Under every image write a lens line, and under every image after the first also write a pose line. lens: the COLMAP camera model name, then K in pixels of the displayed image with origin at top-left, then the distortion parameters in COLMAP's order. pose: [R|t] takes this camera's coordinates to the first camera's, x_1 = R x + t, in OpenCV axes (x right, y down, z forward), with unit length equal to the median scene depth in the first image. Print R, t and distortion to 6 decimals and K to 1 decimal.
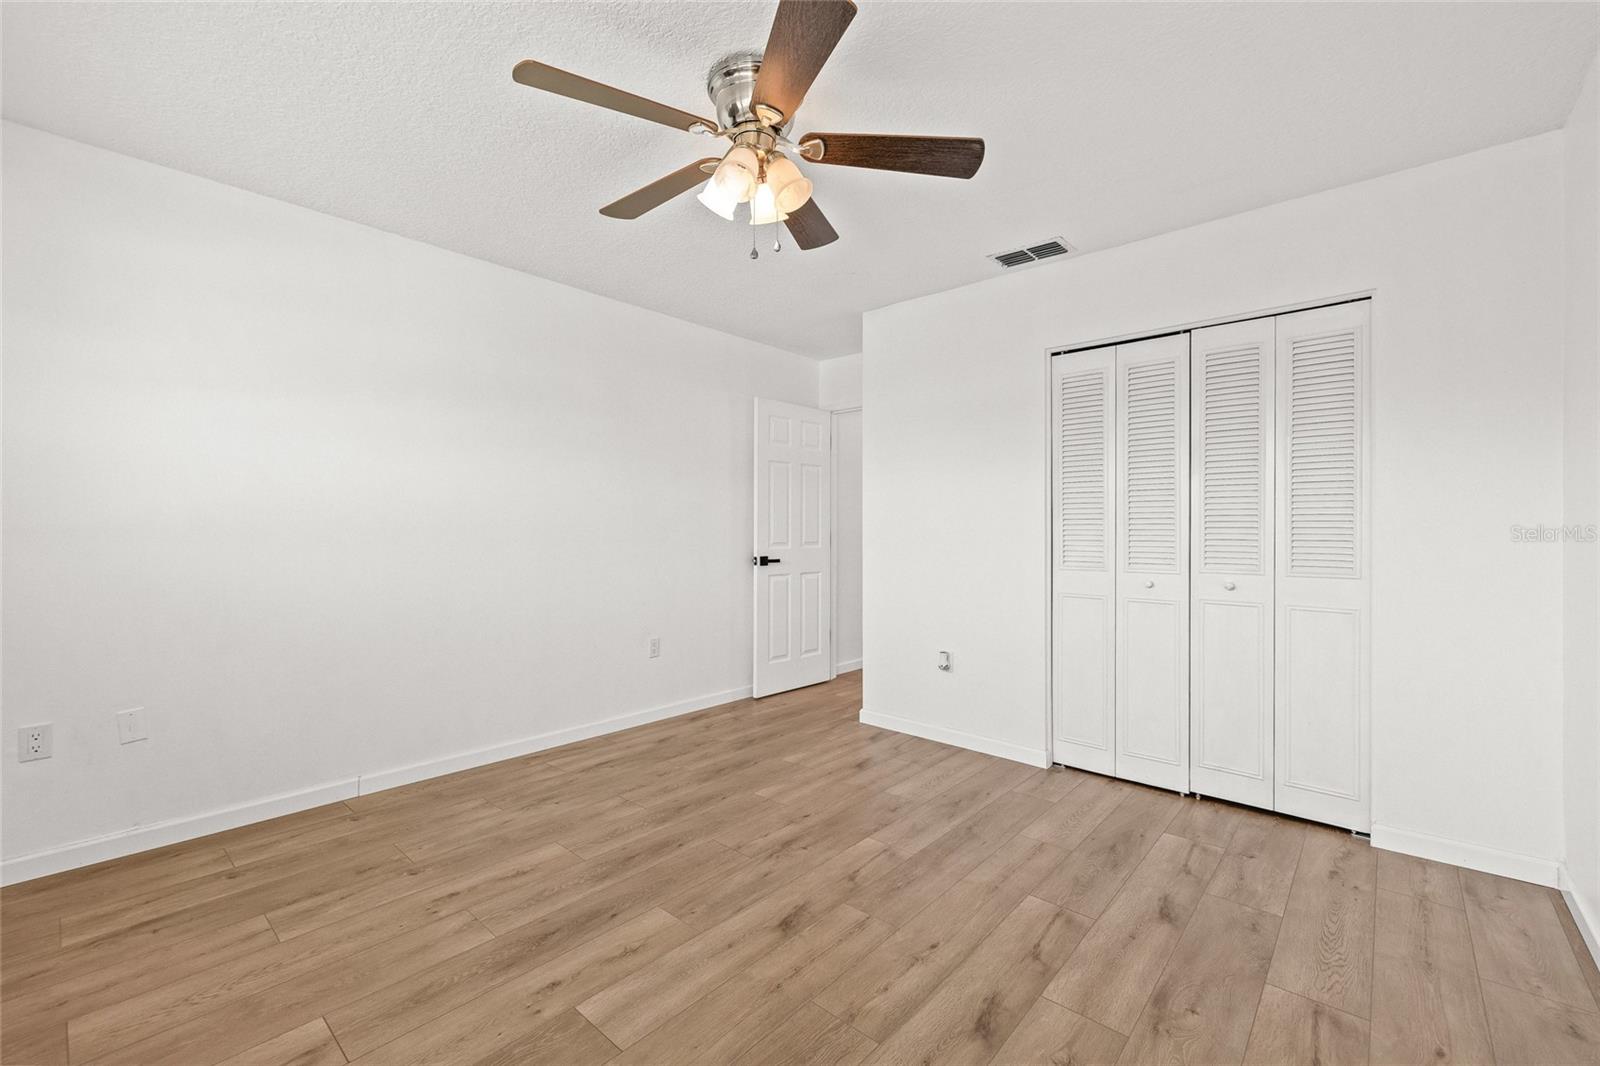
lens RADIAL K [[671.6, 0, 789.3], [0, 671.6, 523.7], [0, 0, 1]] dist [0.000160, -0.000200]
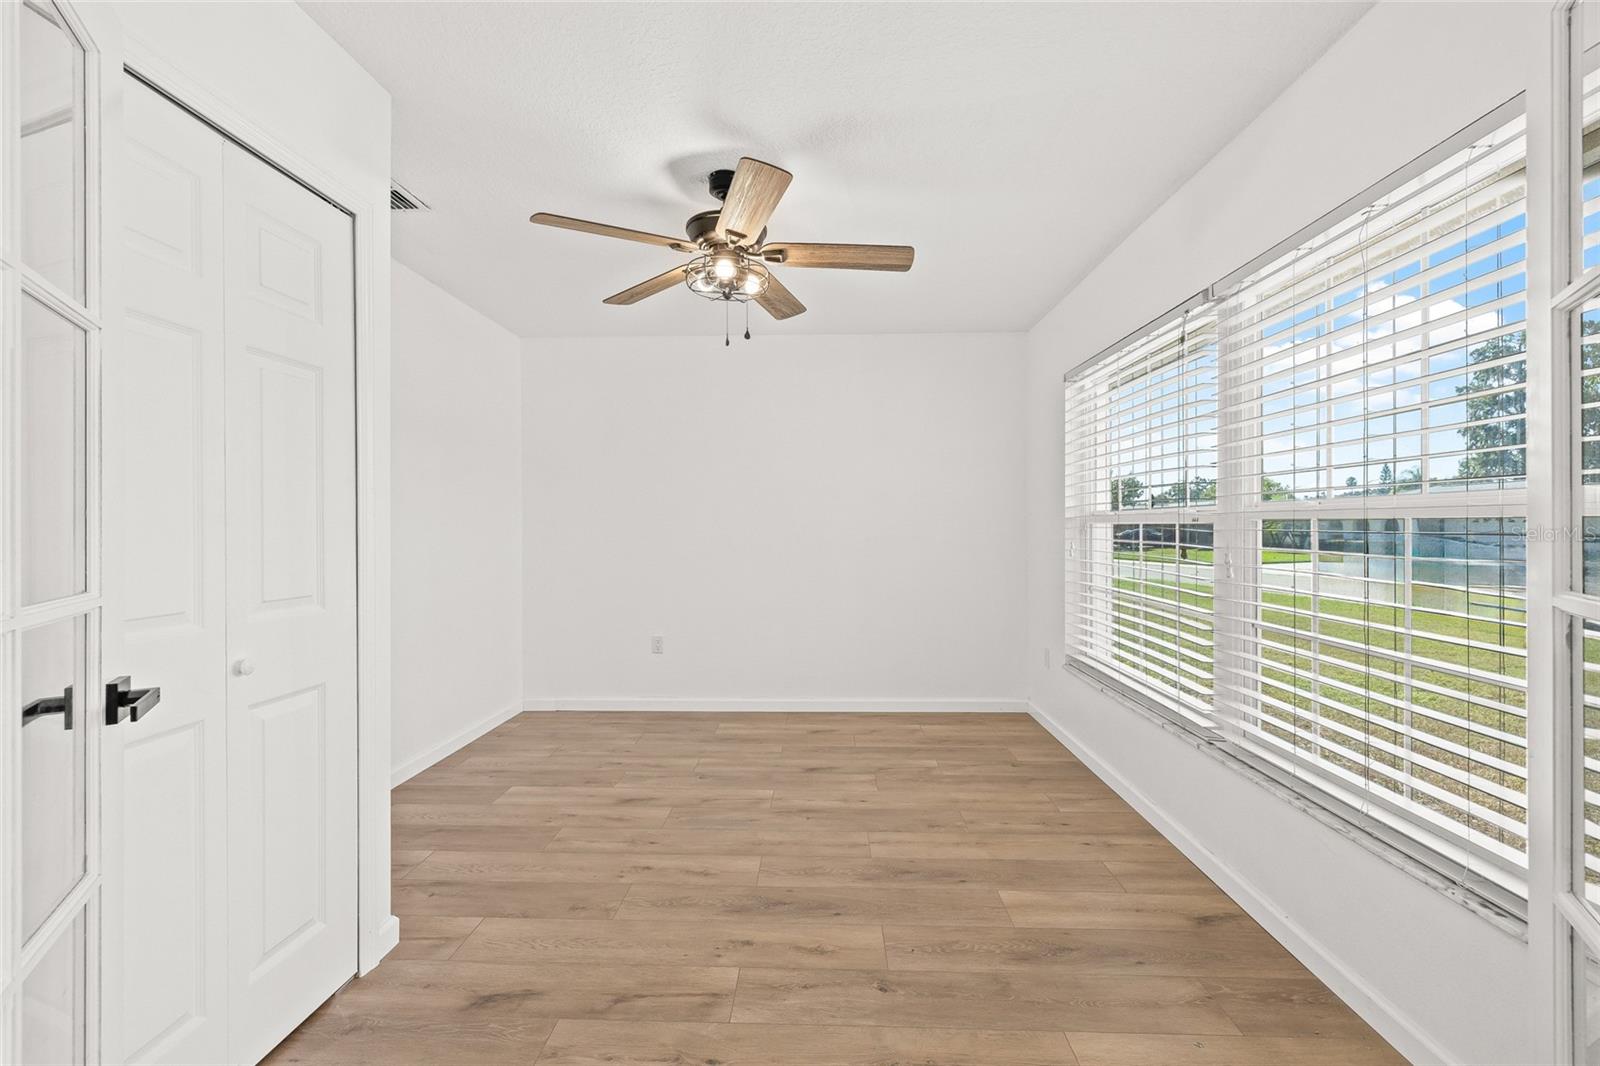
lens RADIAL K [[671.6, 0, 798.6], [0, 671.6, 537.8], [0, 0, 1]] dist [0.000160, -0.000200]
pose [[0.648157, 0.003708, -0.761498, 0.484236], [0.009198, 0.999877, 0.012698, 0.003483], [0.761452, -0.015235, 0.648043, 0.317162]]
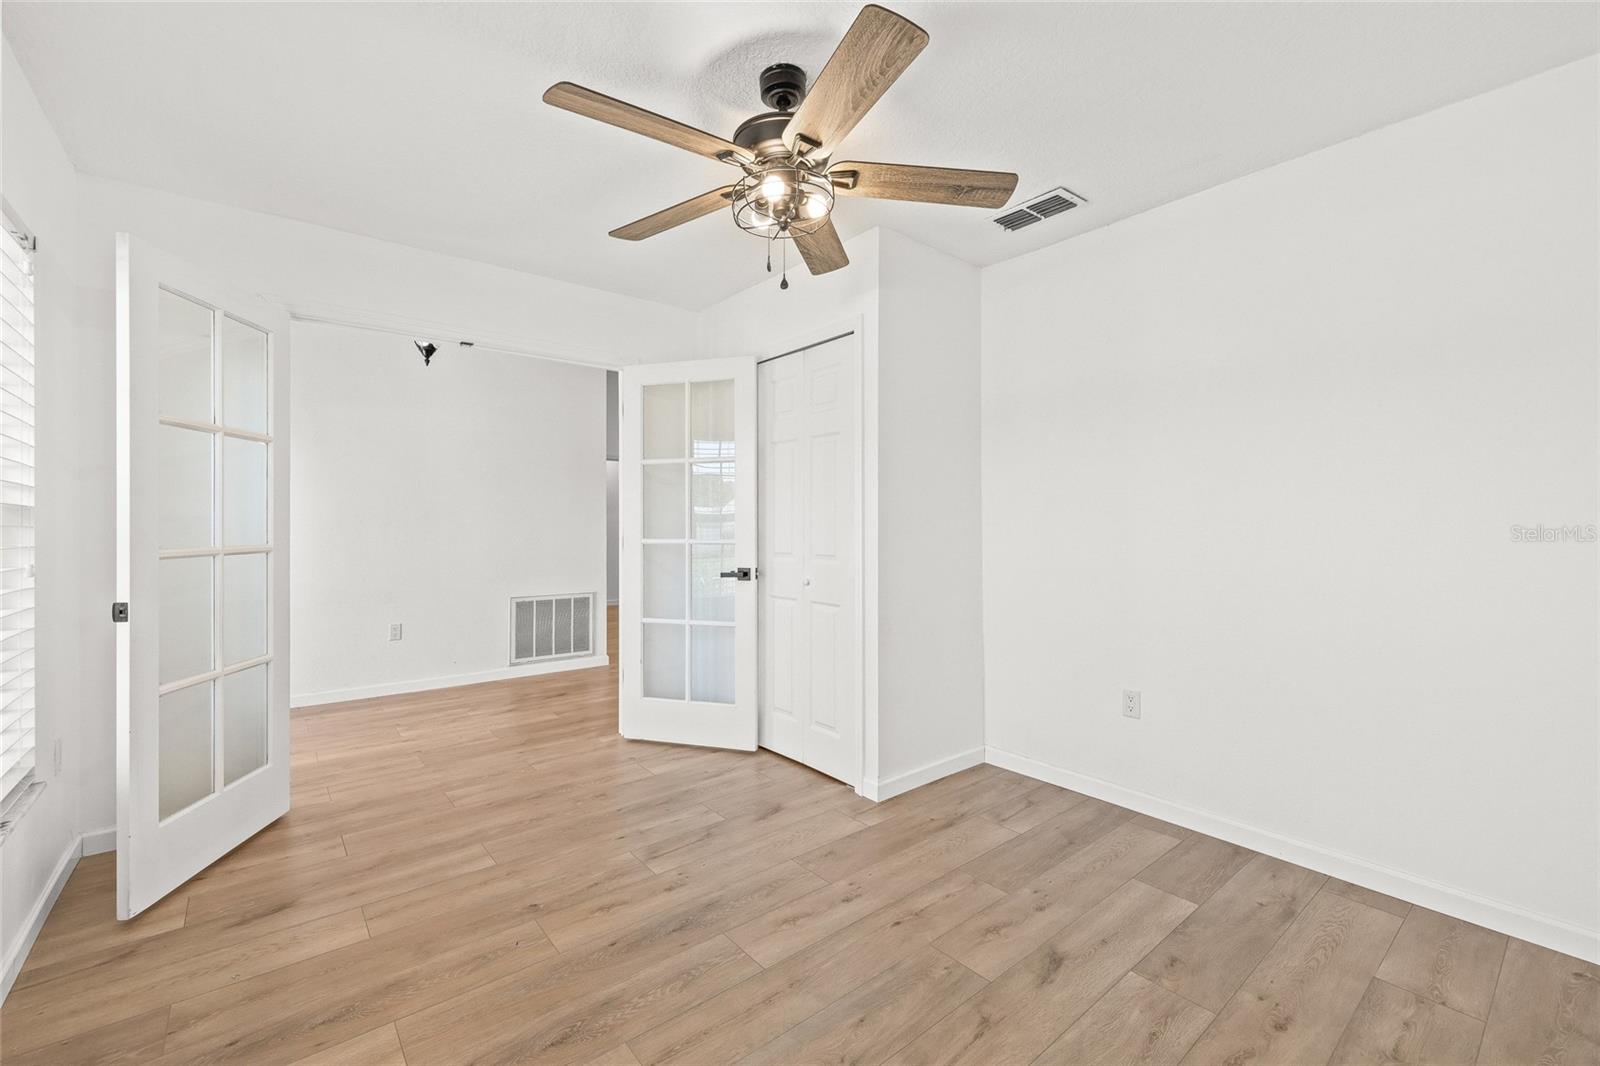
lens RADIAL K [[671.6, 0, 791.2], [0, 671.6, 522.6], [0, 0, 1]] dist [0.000160, -0.000200]
pose [[-0.988749, -0.005504, 0.149480, -0.664028], [-0.006091, 0.999975, -0.003464, 0.009293], [-0.149457, -0.004335, -0.988759, 1.943709]]
